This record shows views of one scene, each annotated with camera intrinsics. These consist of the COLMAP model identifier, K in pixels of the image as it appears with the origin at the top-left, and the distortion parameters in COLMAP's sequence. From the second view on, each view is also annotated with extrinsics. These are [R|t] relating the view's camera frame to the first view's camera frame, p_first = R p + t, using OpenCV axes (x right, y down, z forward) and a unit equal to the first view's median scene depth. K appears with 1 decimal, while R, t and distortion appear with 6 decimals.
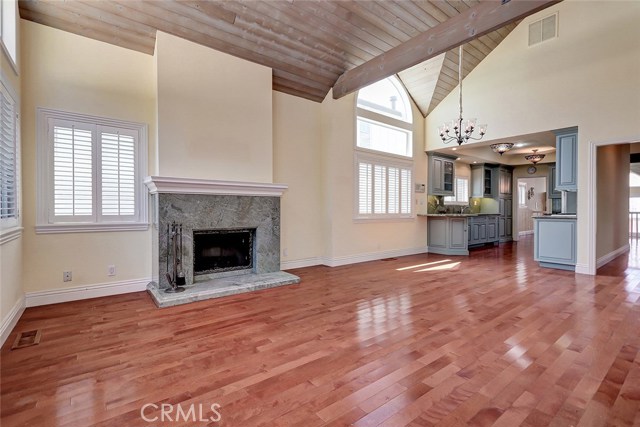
lens RADIAL K [[293.9, 0, 314.7], [0, 293.9, 212.0], [0, 0, 1]] dist [0.004182, -0.003233]
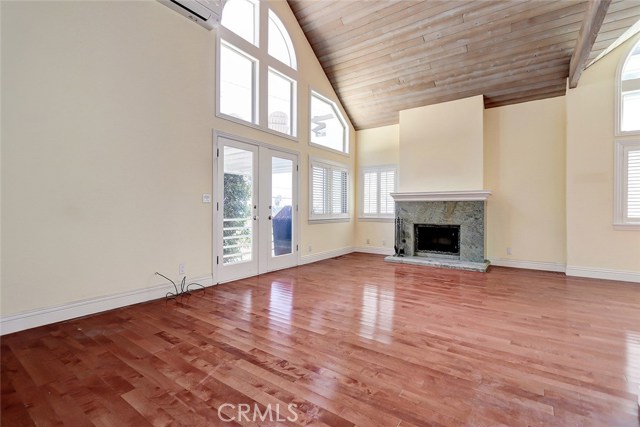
lens RADIAL K [[293.9, 0, 321.8], [0, 293.9, 213.1], [0, 0, 1]] dist [0.004182, -0.003233]
pose [[0.304241, 0.010605, -0.952536, 0.780103], [-0.017625, 0.999830, 0.005502, 0.003663], [0.952432, 0.015115, 0.304376, 0.007194]]
